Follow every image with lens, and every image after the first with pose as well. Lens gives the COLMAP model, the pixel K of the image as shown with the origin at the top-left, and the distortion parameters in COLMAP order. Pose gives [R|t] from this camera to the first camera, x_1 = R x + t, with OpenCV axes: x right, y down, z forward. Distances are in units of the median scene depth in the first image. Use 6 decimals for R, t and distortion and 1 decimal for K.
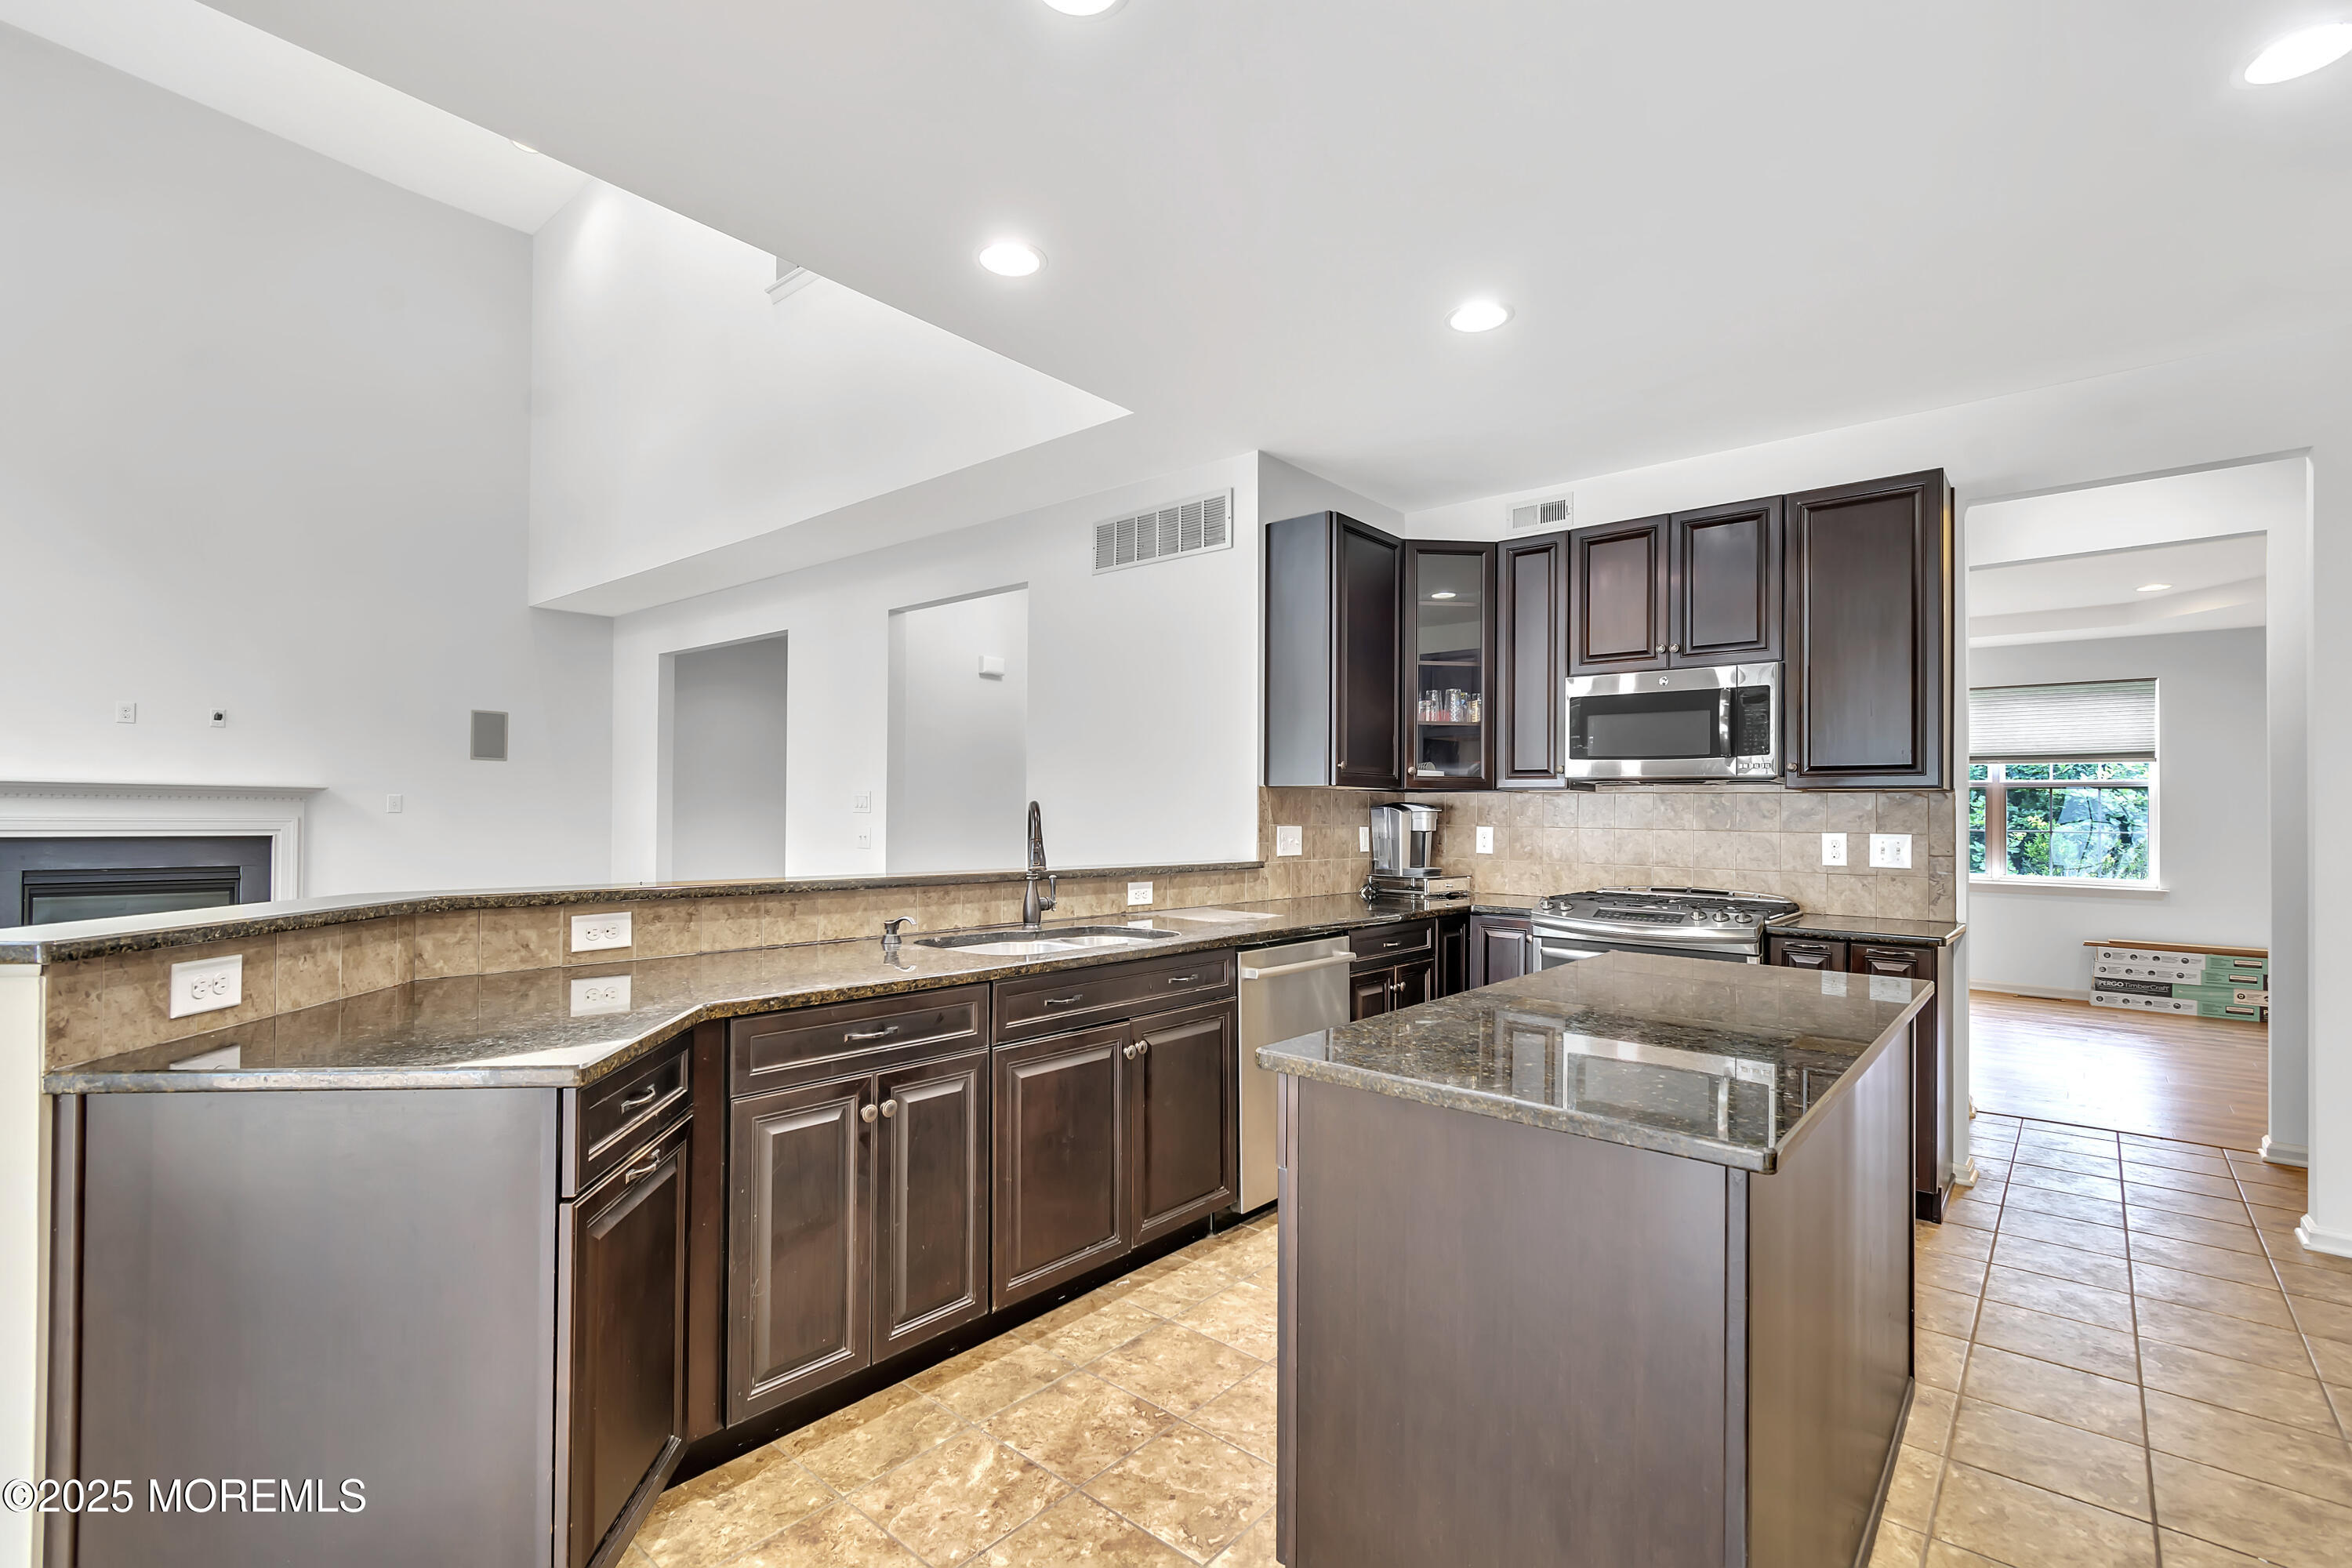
lens RADIAL K [[1050.2, 0, 1159.4], [0, 1050.2, 800.4], [0, 0, 1]] dist [0.002068, 0.000433]
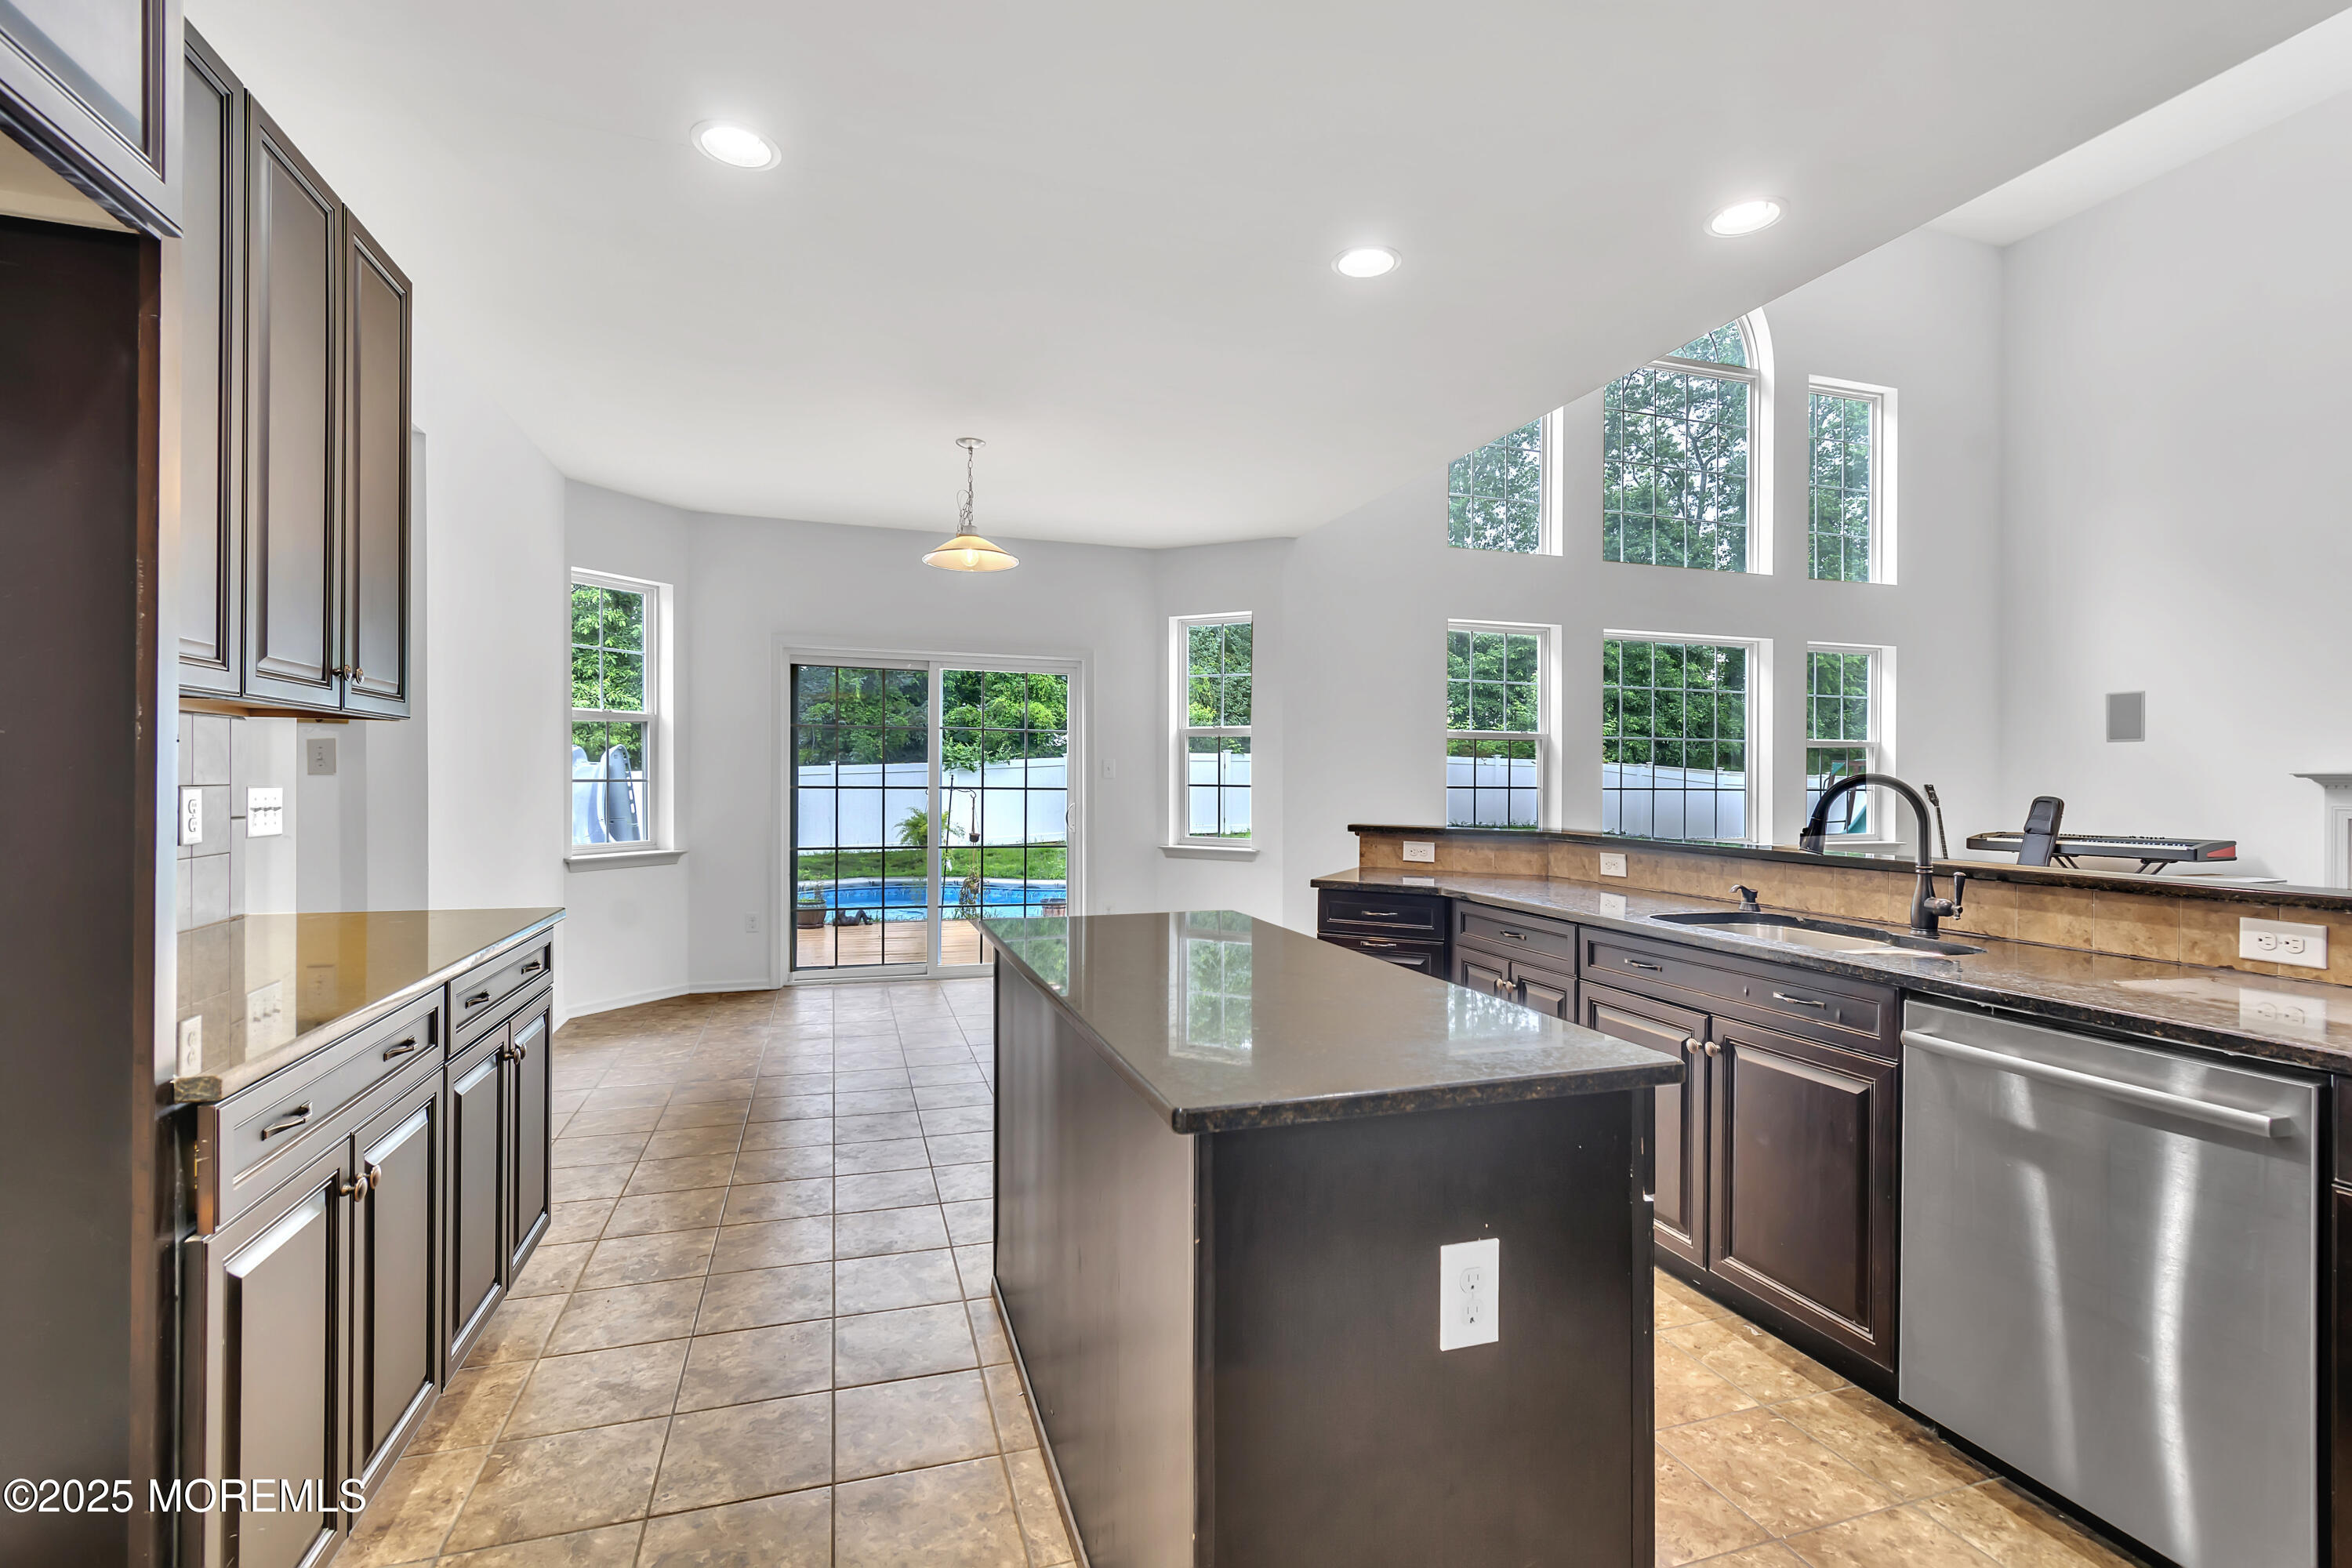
lens RADIAL K [[1050.2, 0, 1170.9], [0, 1050.2, 768.6], [0, 0, 1]] dist [0.002068, 0.000433]
pose [[-0.503938, -0.024624, -0.863389, 0.888706], [-0.004902, 0.999659, -0.025649, 0.020303], [0.863726, -0.008693, -0.503887, 0.947043]]
